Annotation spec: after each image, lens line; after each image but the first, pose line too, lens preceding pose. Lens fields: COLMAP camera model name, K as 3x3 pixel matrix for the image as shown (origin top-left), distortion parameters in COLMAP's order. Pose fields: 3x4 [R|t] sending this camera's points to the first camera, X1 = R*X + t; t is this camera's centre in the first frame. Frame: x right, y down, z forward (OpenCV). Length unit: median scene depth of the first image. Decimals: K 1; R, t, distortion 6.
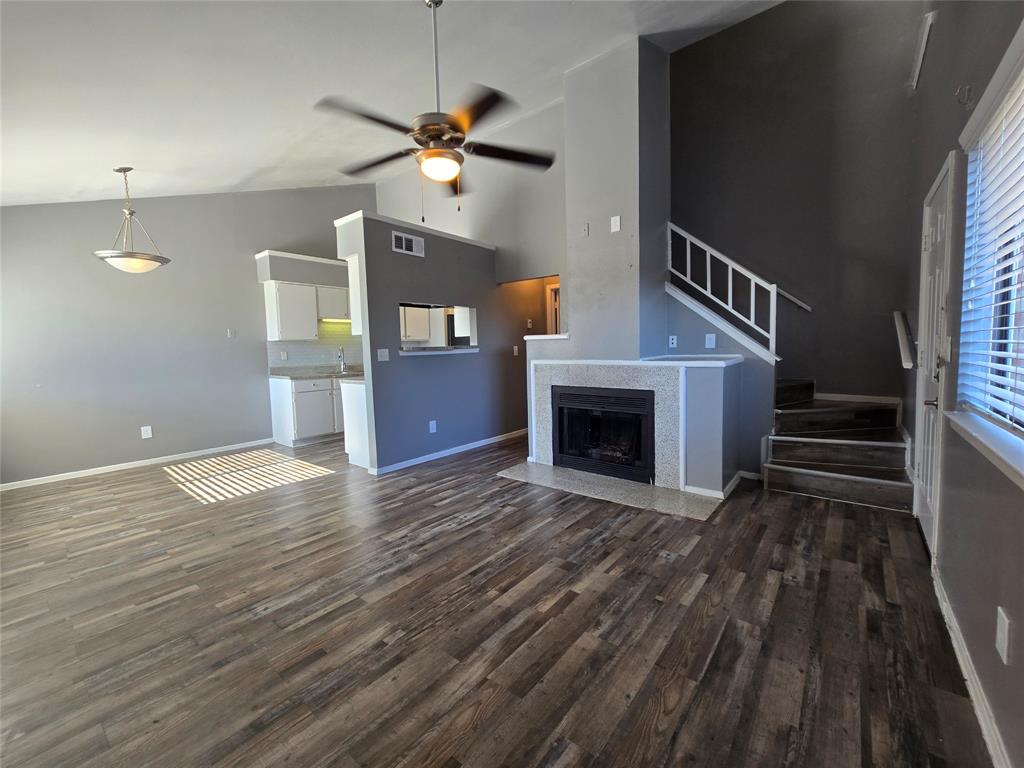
lens RADIAL K [[418.1, 0, 511.8], [0, 418.1, 378.6], [0, 0, 1]] dist [0.002294, 0.000440]
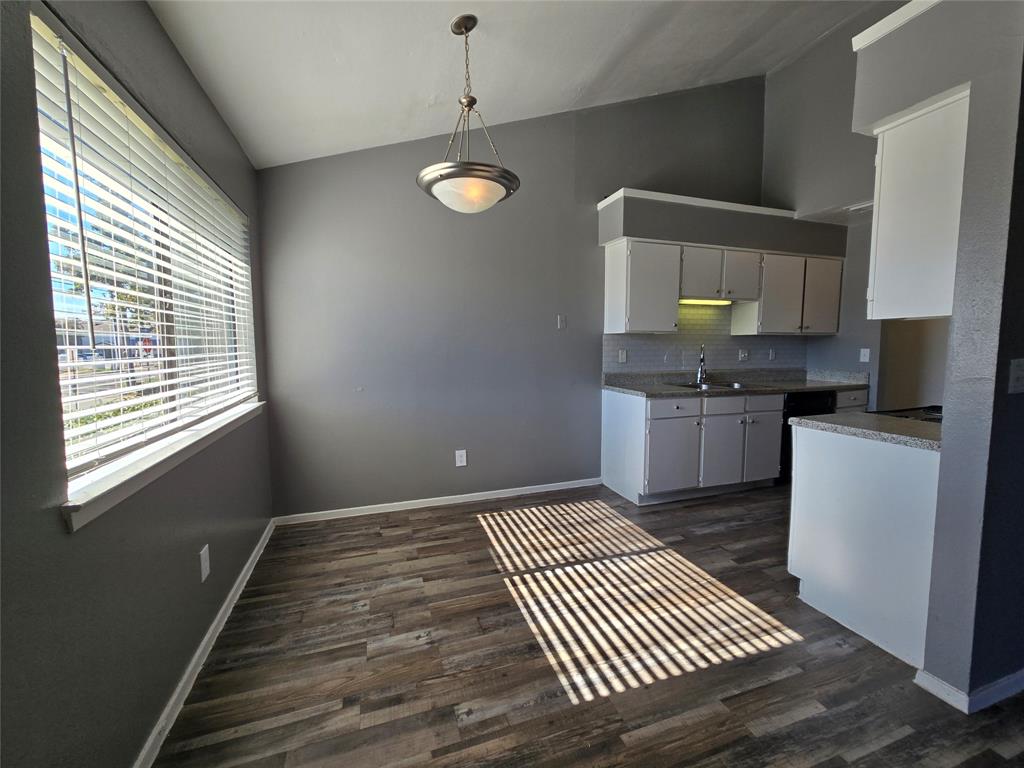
lens RADIAL K [[418.1, 0, 516.3], [0, 418.1, 379.8], [0, 0, 1]] dist [0.002294, 0.000440]
pose [[0.849506, 0.064684, -0.523599, -0.597728], [-0.056004, 0.997904, 0.032417, -0.051765], [0.524598, 0.001785, 0.851348, 0.616703]]
